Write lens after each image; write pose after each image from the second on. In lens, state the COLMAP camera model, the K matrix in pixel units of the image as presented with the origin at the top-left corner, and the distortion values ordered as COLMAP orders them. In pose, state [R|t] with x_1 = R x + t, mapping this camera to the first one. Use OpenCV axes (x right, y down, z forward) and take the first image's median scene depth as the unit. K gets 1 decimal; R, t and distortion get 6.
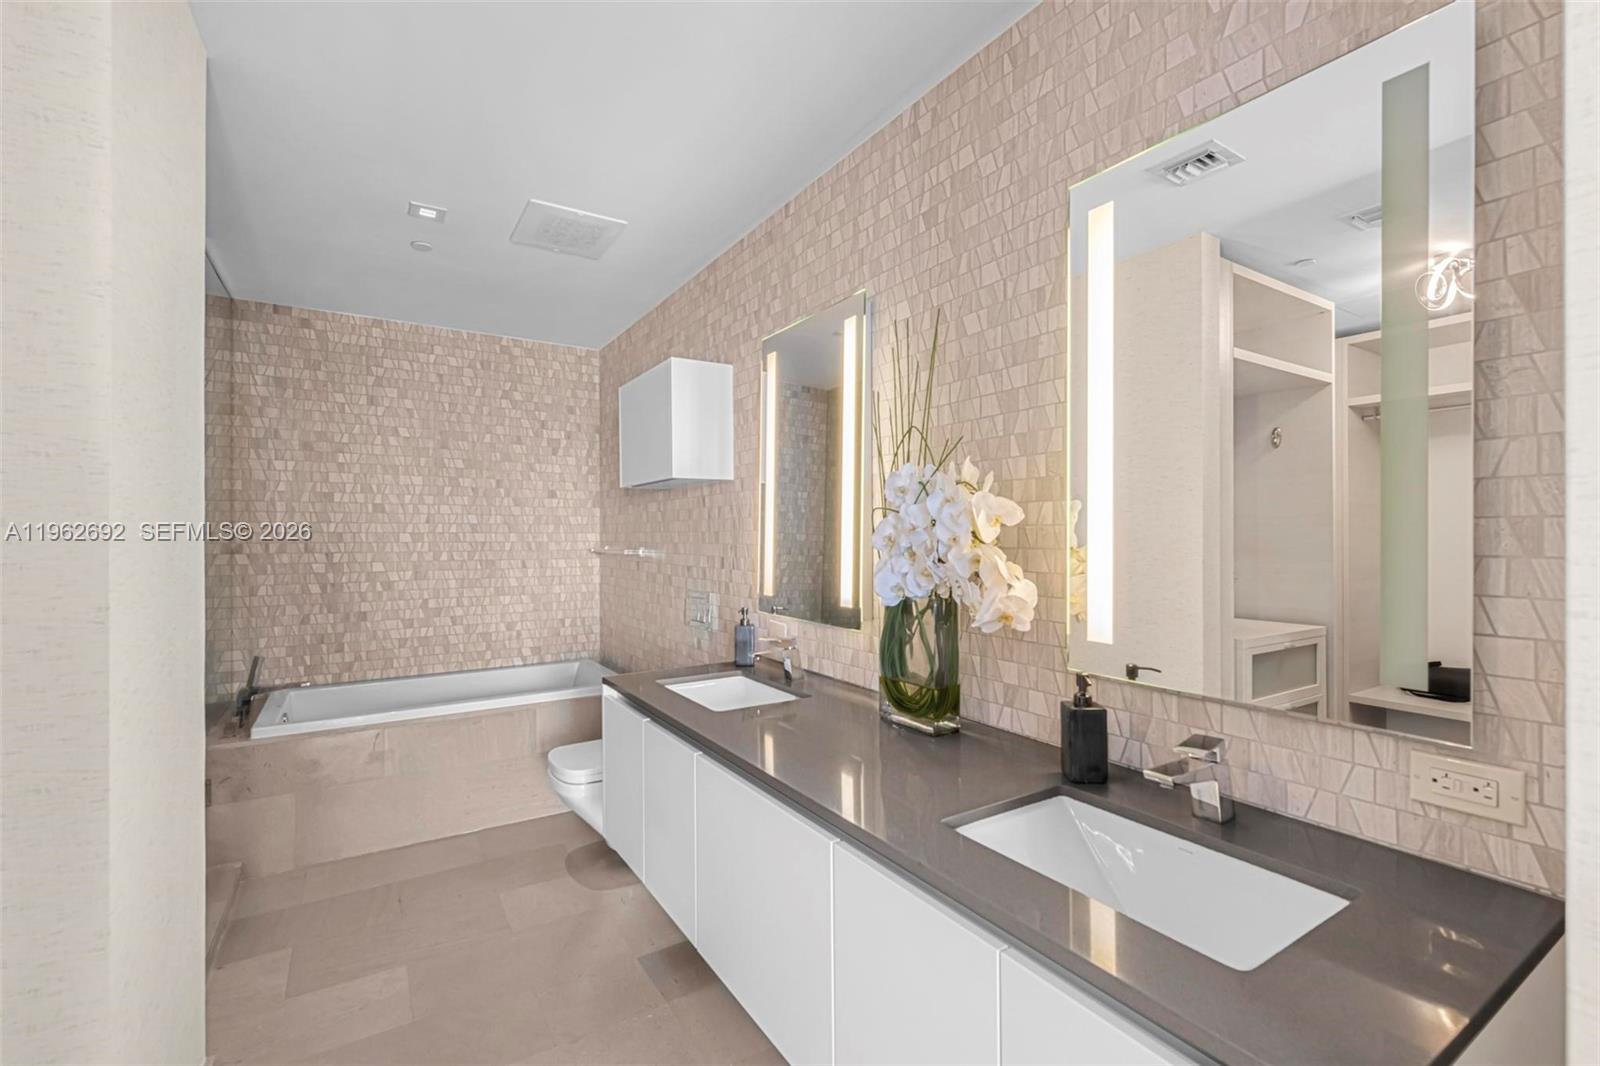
lens RADIAL K [[697.2, 0, 807.3], [0, 697.2, 536.2], [0, 0, 1]] dist [0.008289, -0.000527]
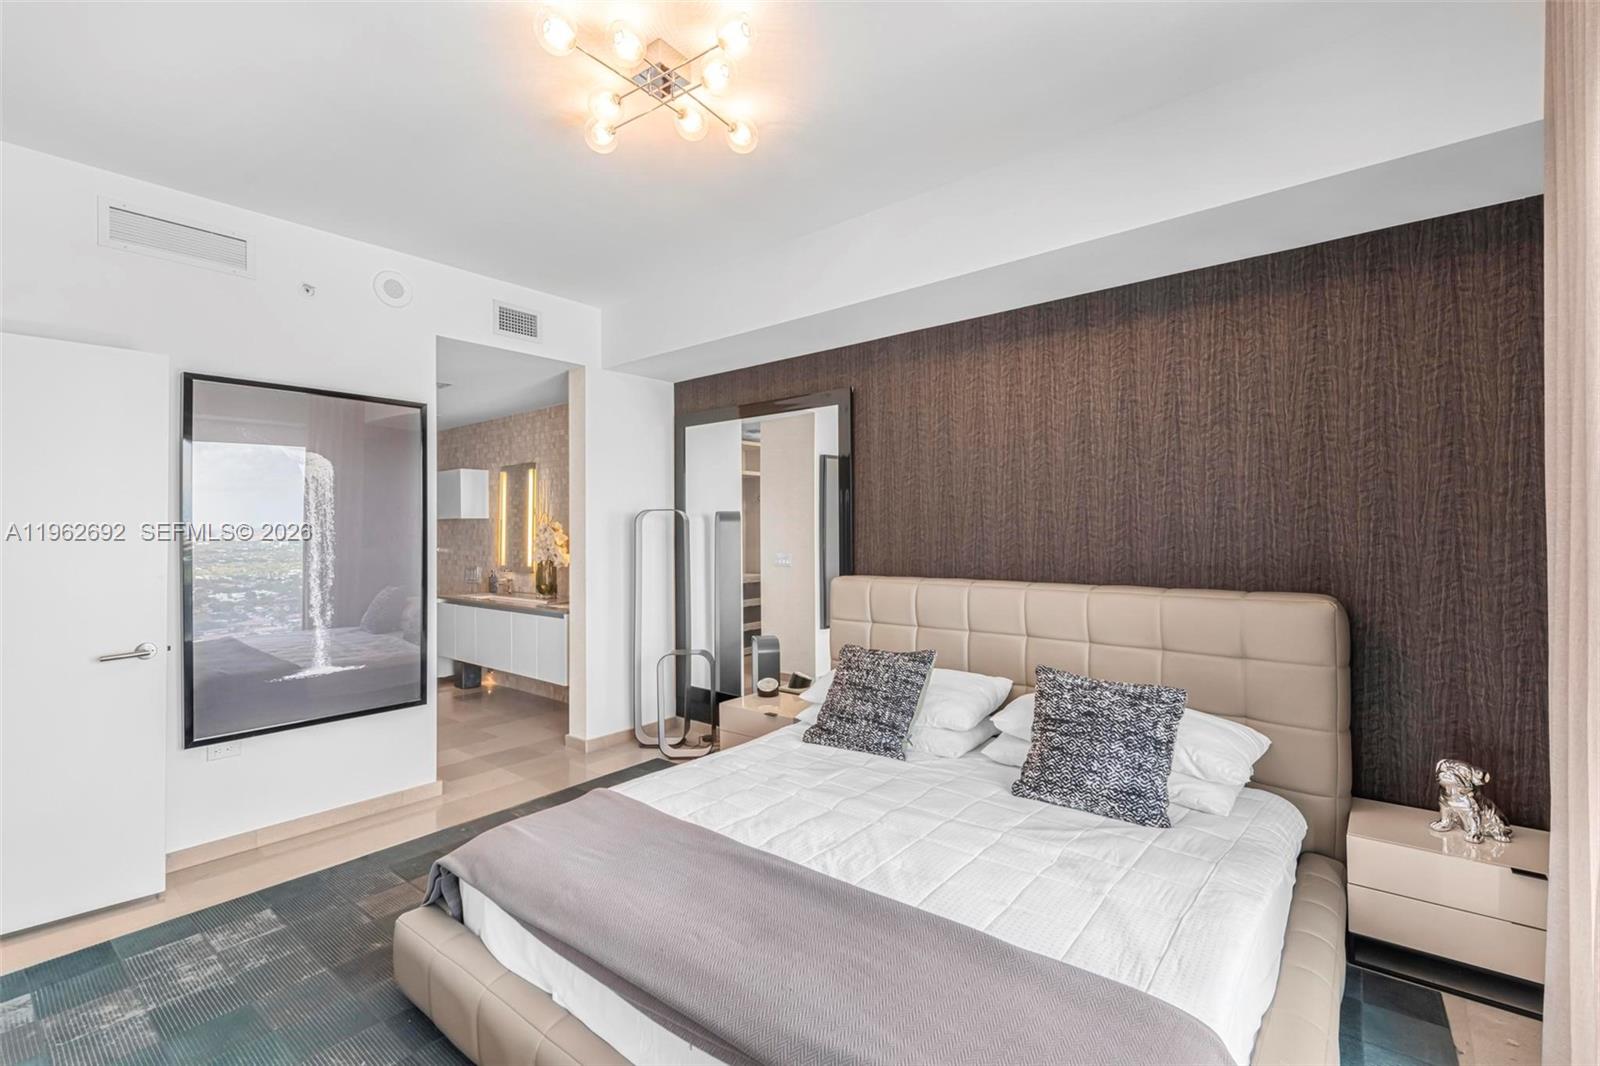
lens RADIAL K [[697.2, 0, 807.3], [0, 697.2, 536.2], [0, 0, 1]] dist [0.008289, -0.000527]
pose [[0.949953, -0.000800, 0.312392, 0.136172], [0.000639, 1.000000, 0.000619, -0.016018], [-0.312392, -0.000388, 0.949953, -1.193239]]
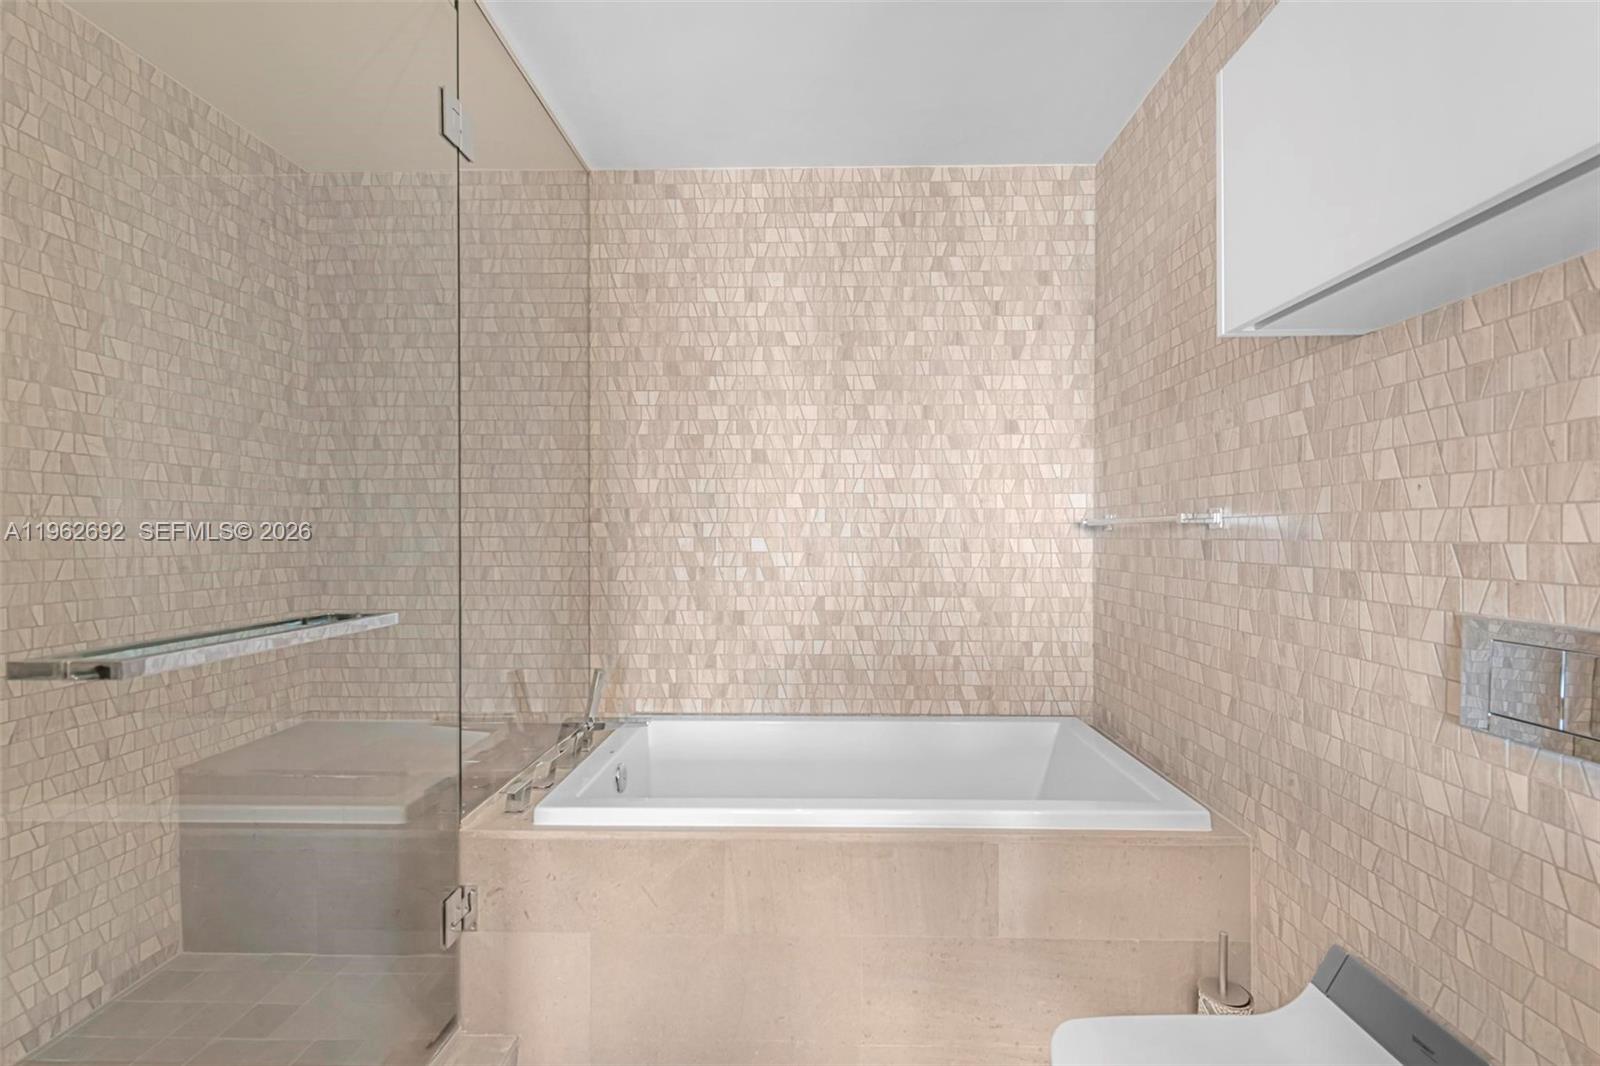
lens RADIAL K [[697.2, 0, 807.3], [0, 697.2, 536.2], [0, 0, 1]] dist [0.008289, -0.000527]
pose [[0.831121, 0.004493, -0.556073, -0.204038], [-0.002454, 0.999987, 0.004412, 0.032354], [0.556086, -0.002302, 0.831122, 0.469244]]
